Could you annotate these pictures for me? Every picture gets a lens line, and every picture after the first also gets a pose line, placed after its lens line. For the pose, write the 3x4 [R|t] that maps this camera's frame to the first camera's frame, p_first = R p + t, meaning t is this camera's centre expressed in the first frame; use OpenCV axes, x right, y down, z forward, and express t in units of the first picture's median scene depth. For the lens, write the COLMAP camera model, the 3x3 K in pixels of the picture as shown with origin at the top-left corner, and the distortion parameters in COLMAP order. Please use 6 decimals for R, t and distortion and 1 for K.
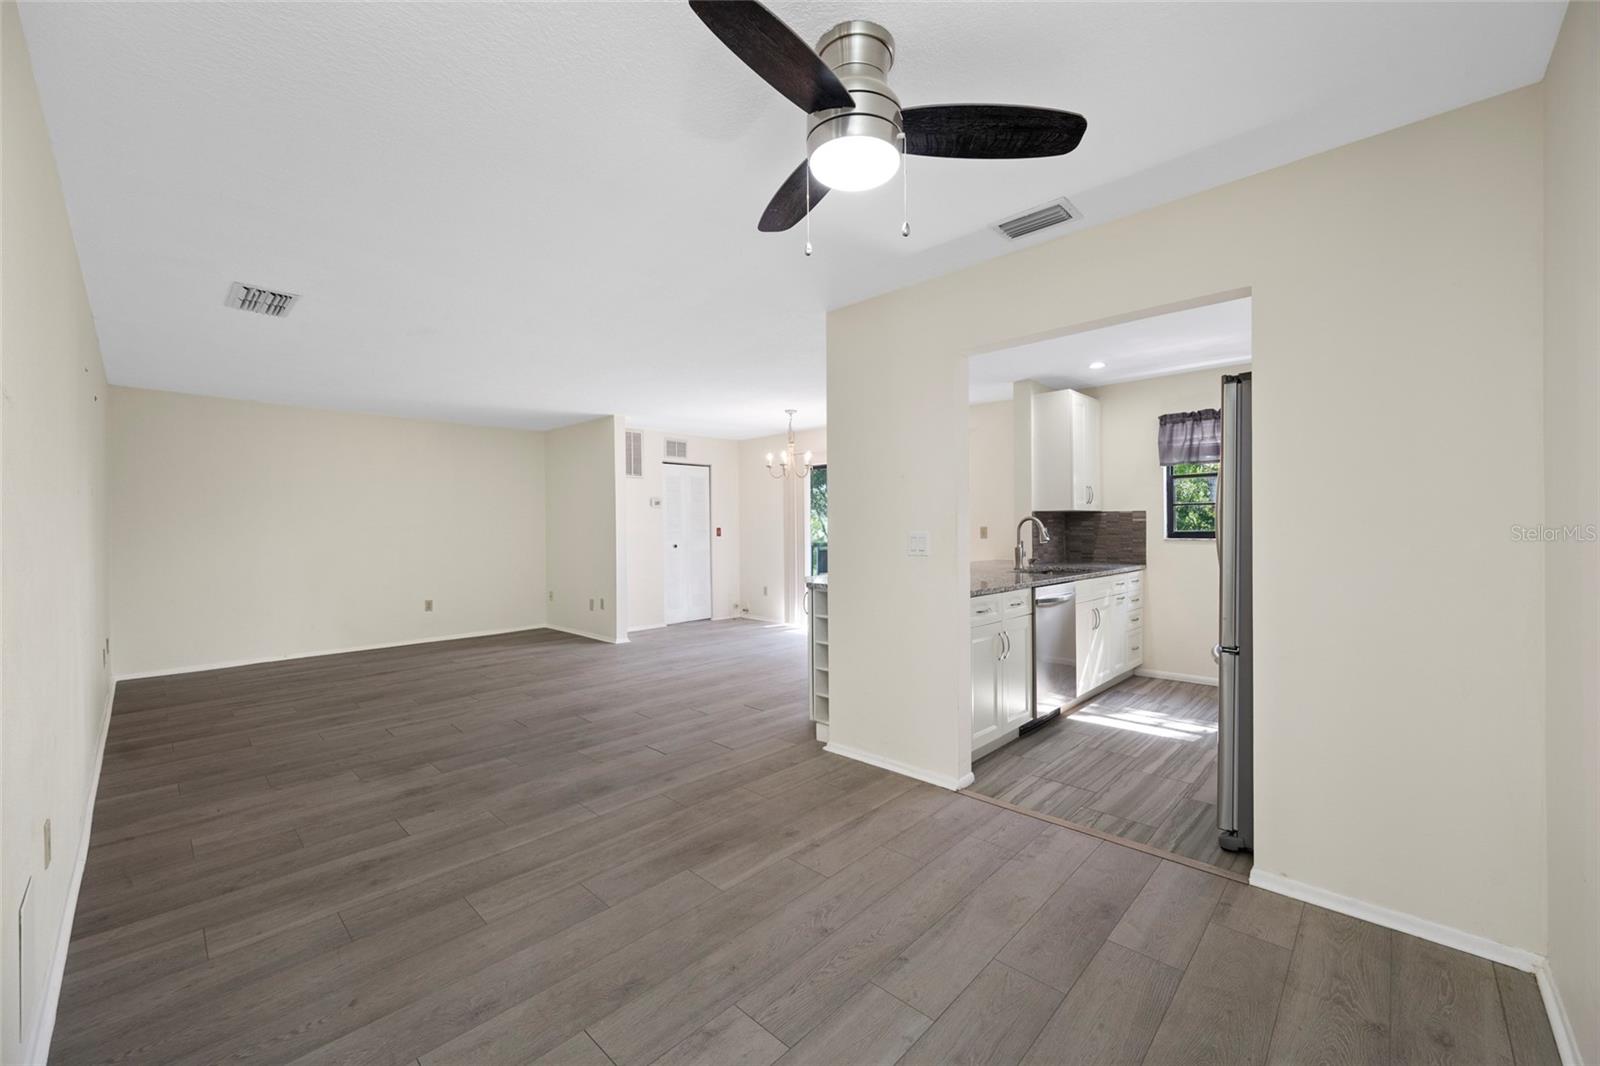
lens RADIAL K [[630.6, 0, 809.6], [0, 630.6, 531.5], [0, 0, 1]] dist [-0.001654, 0.000153]
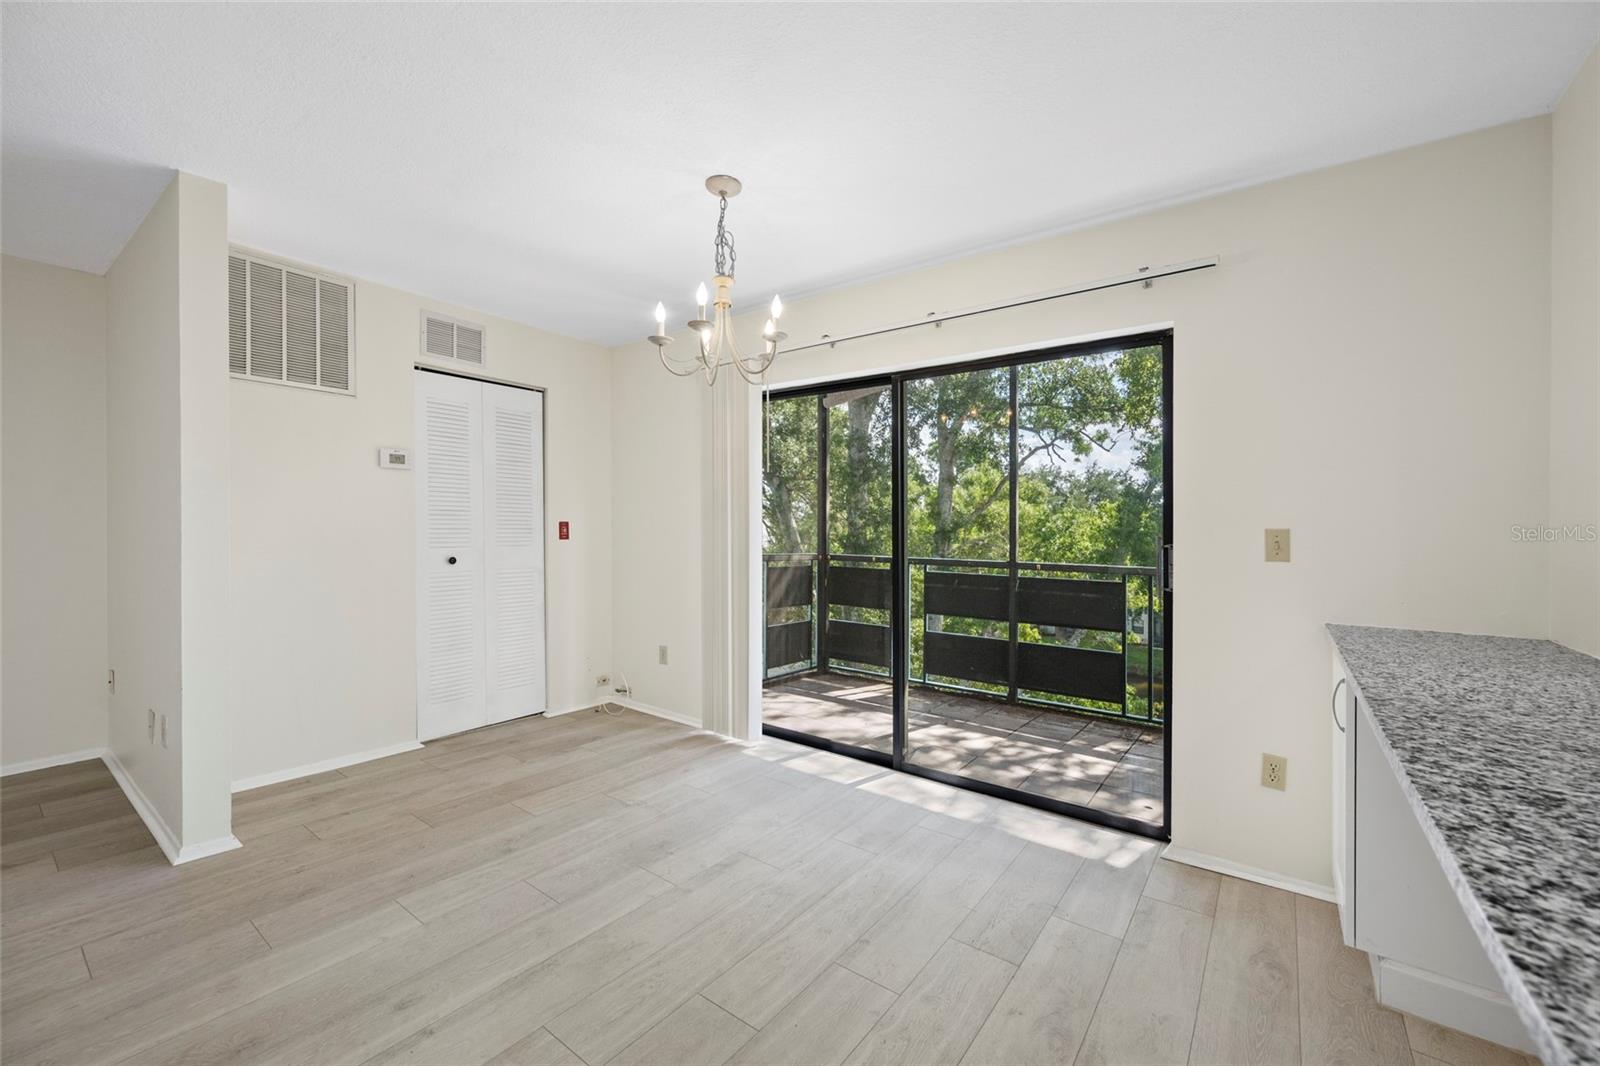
lens RADIAL K [[630.6, 0, 813.2], [0, 630.6, 533.4], [0, 0, 1]] dist [-0.001654, 0.000153]
pose [[0.992036, 0.014247, 0.125145, -0.049653], [-0.014689, 0.999889, 0.002615, -0.003880], [-0.125094, -0.004432, 0.992135, 1.506478]]
